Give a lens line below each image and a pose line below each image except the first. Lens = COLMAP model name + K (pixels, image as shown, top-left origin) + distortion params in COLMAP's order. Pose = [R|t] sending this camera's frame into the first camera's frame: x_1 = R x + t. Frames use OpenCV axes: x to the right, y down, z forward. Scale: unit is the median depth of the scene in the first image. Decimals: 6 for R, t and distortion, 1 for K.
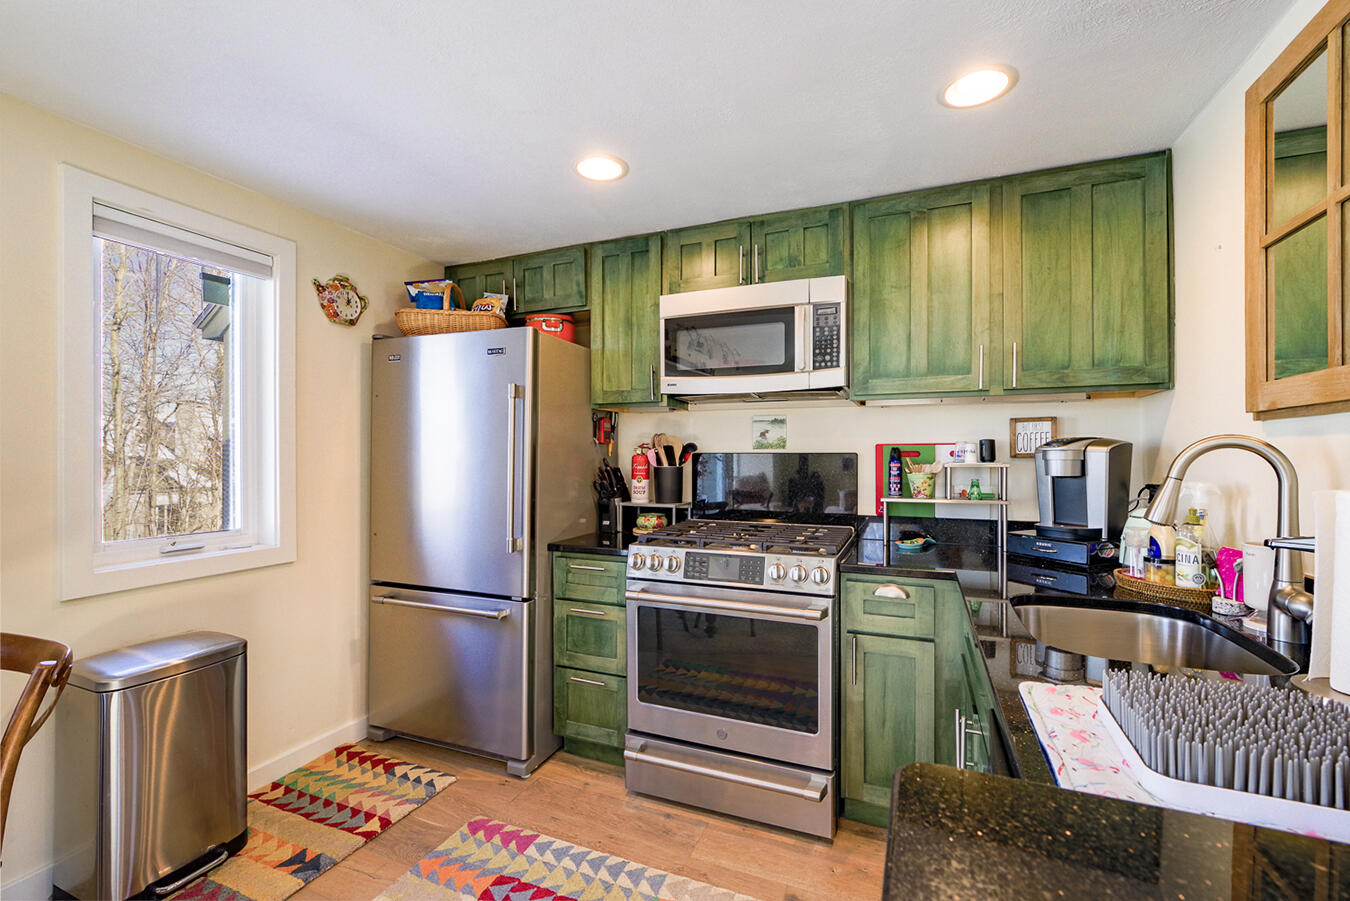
lens RADIAL K [[580.9, 0, 672.1], [0, 580.9, 457.3], [0, 0, 1]] dist [-0.004958, -0.000035]
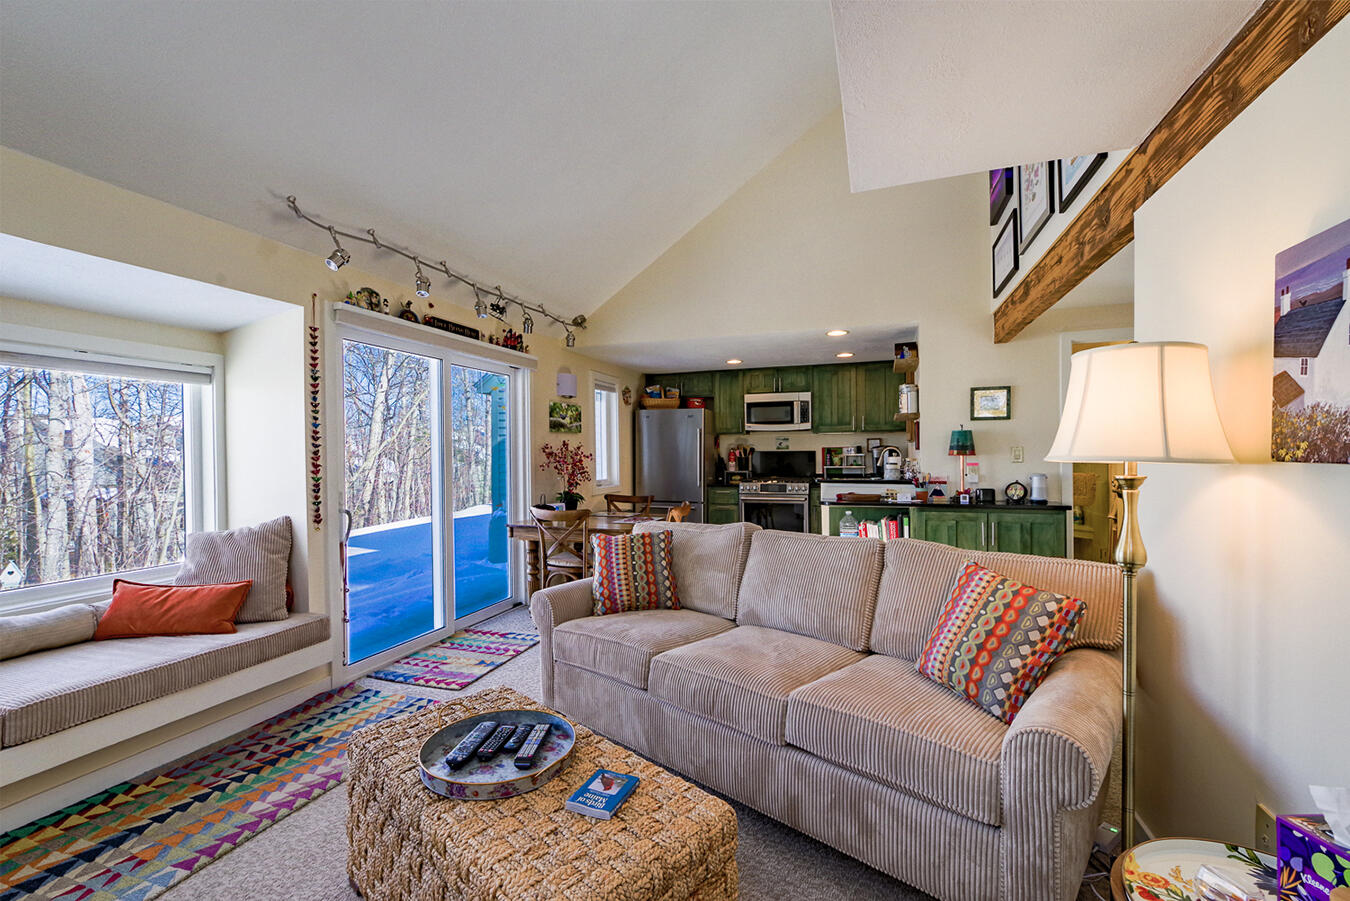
lens RADIAL K [[580.9, 0, 671.3], [0, 580.9, 458.0], [0, 0, 1]] dist [-0.004958, -0.000035]
pose [[0.998115, -0.010597, 0.060450, -0.588576], [0.010217, 0.999926, 0.006592, 0.001940], [-0.060515, -0.005962, 0.998149, -1.896330]]
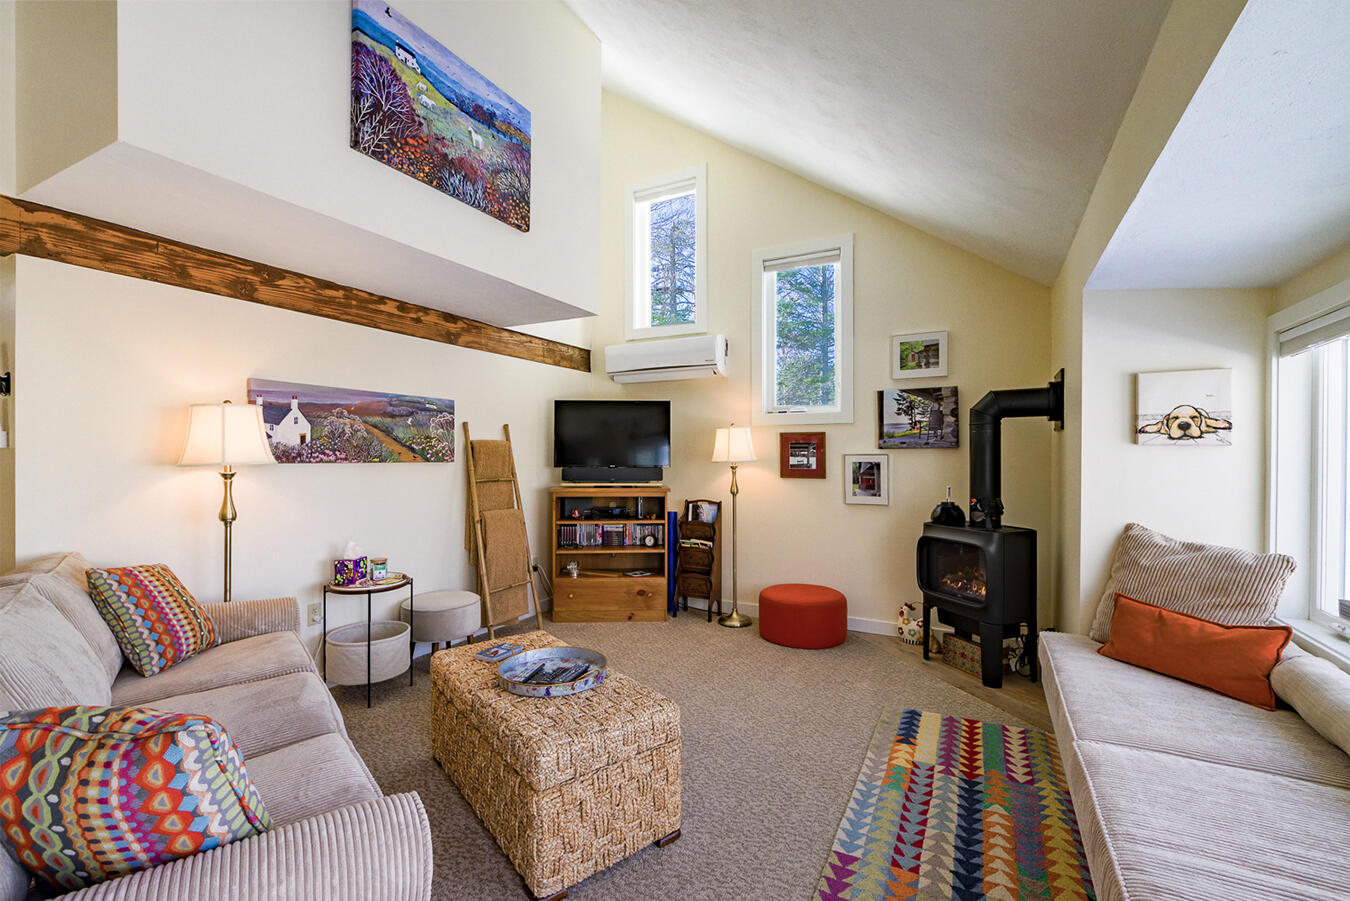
lens RADIAL K [[580.9, 0, 672.0], [0, 580.9, 456.8], [0, 0, 1]] dist [-0.004958, -0.000035]
pose [[-0.995808, -0.001005, 0.091463, -1.034695], [-0.000584, 0.999989, 0.004637, -0.006291], [-0.091466, 0.004564, -0.995798, -0.268954]]
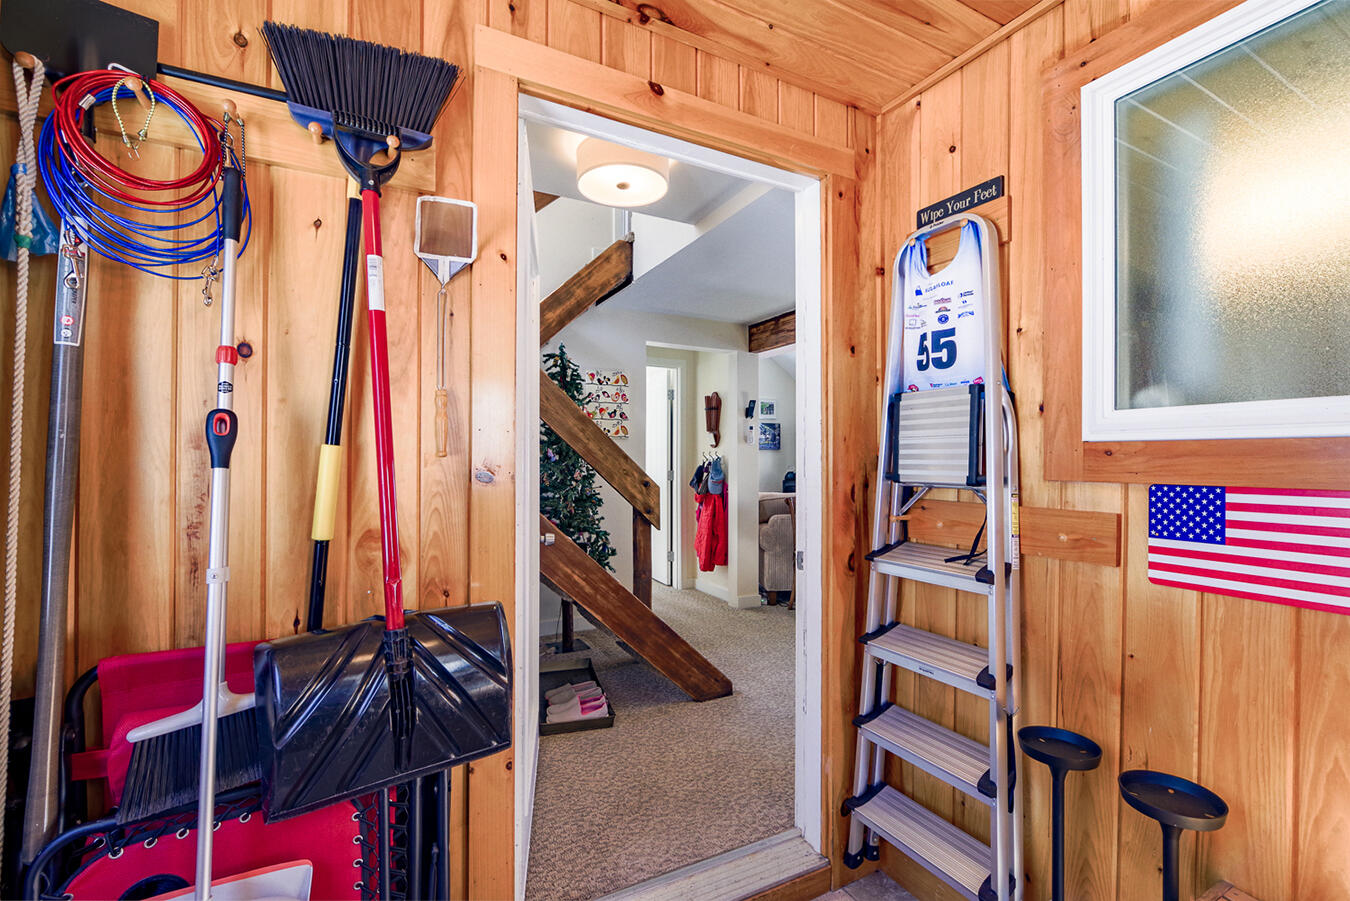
lens RADIAL K [[580.9, 0, 676.9], [0, 580.9, 448.2], [0, 0, 1]] dist [-0.004958, -0.000035]
pose [[-0.631444, -0.016429, -0.775247, 1.887357], [-0.007390, 0.999858, -0.015171, 0.031523], [0.775386, -0.003851, -0.631475, -0.041997]]
